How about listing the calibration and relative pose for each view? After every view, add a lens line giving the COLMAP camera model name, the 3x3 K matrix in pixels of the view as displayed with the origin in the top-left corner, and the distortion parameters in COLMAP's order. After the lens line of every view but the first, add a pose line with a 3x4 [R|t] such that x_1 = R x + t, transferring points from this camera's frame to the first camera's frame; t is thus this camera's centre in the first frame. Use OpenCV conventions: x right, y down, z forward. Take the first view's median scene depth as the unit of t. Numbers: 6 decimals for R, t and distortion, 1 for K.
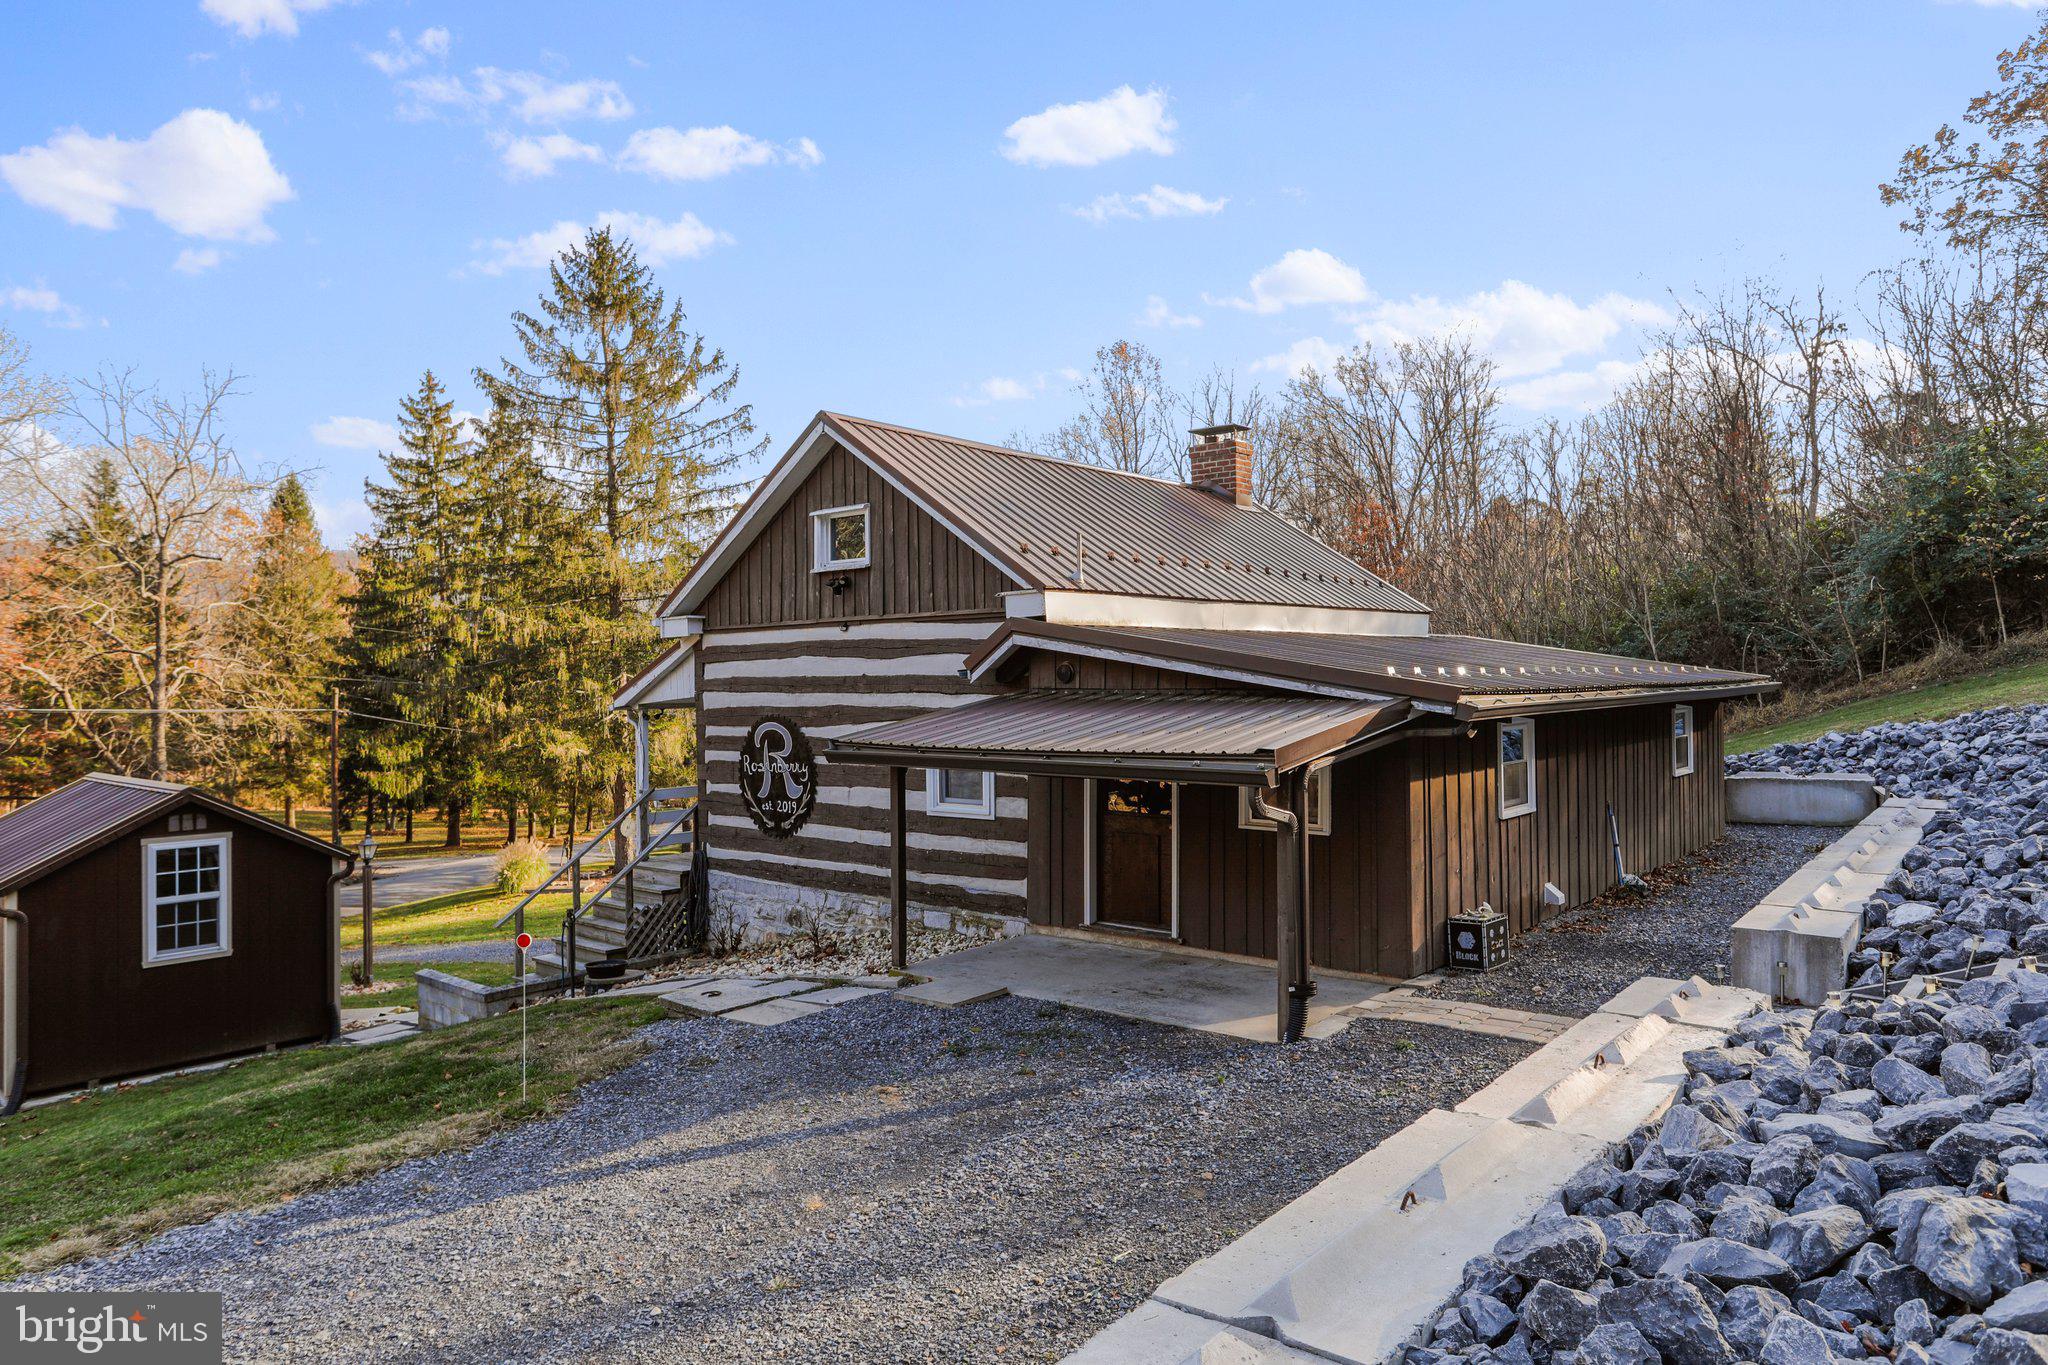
lens RADIAL K [[1341.7, 0, 1024.0], [0, 1341.7, 682.5], [0, 0, 1]] dist [0.001159, 0.000196]
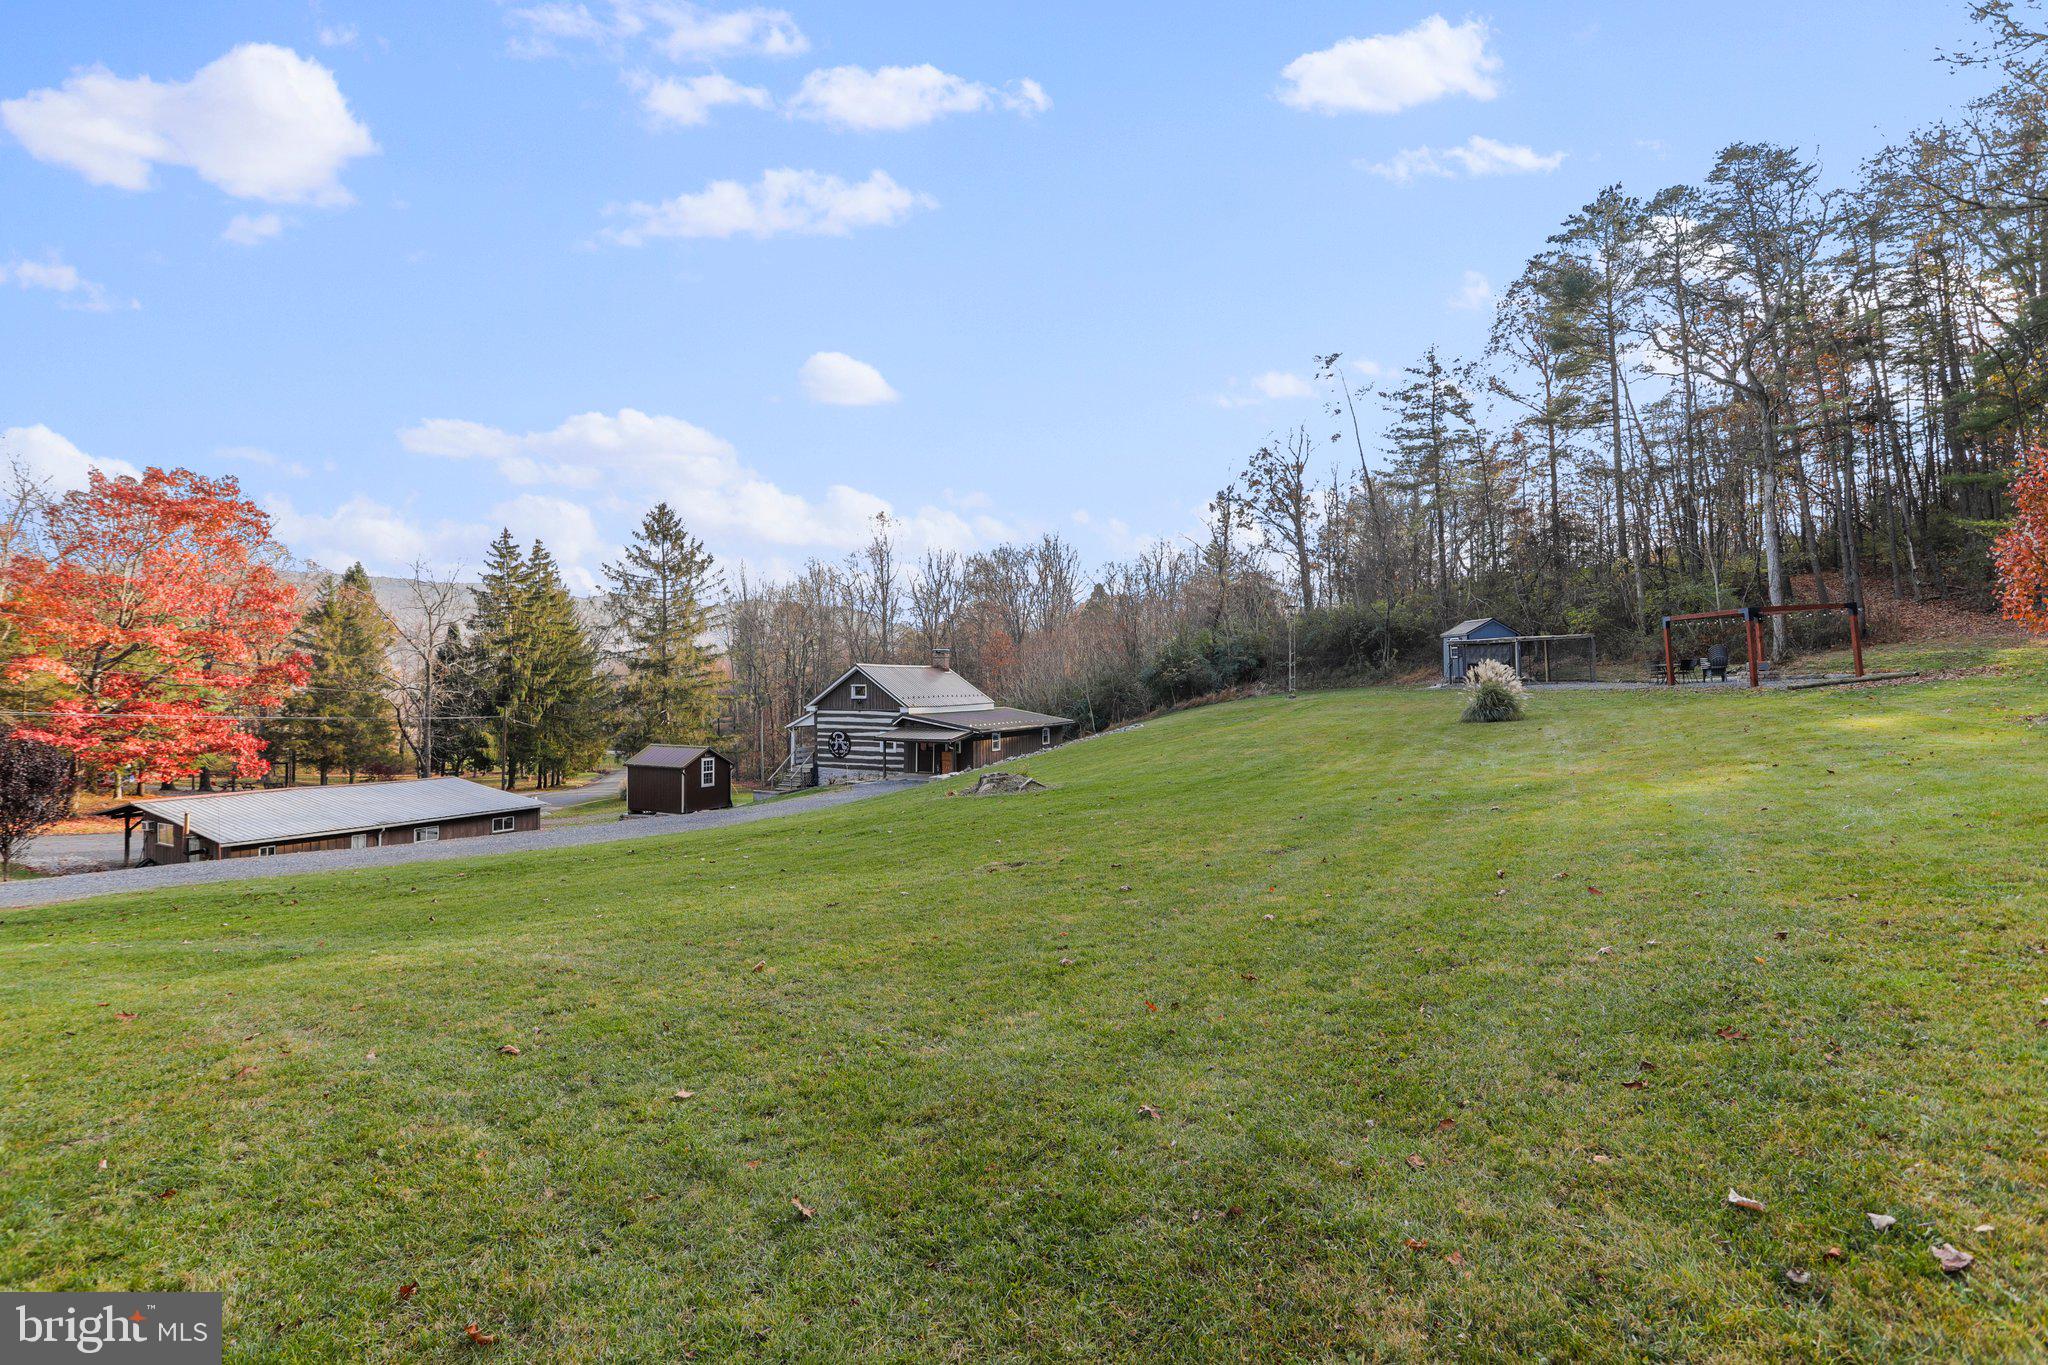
lens RADIAL K [[992.6, 0, 1024.0], [0, 992.6, 682.5], [0, 0, 1]] dist [-0.012597, 0.000749]
pose [[0.973098, 0.008547, 0.230234, -0.341611], [-0.008340, 0.999963, -0.001874, -0.127562], [-0.230242, -0.000097, 0.973133, -2.234094]]
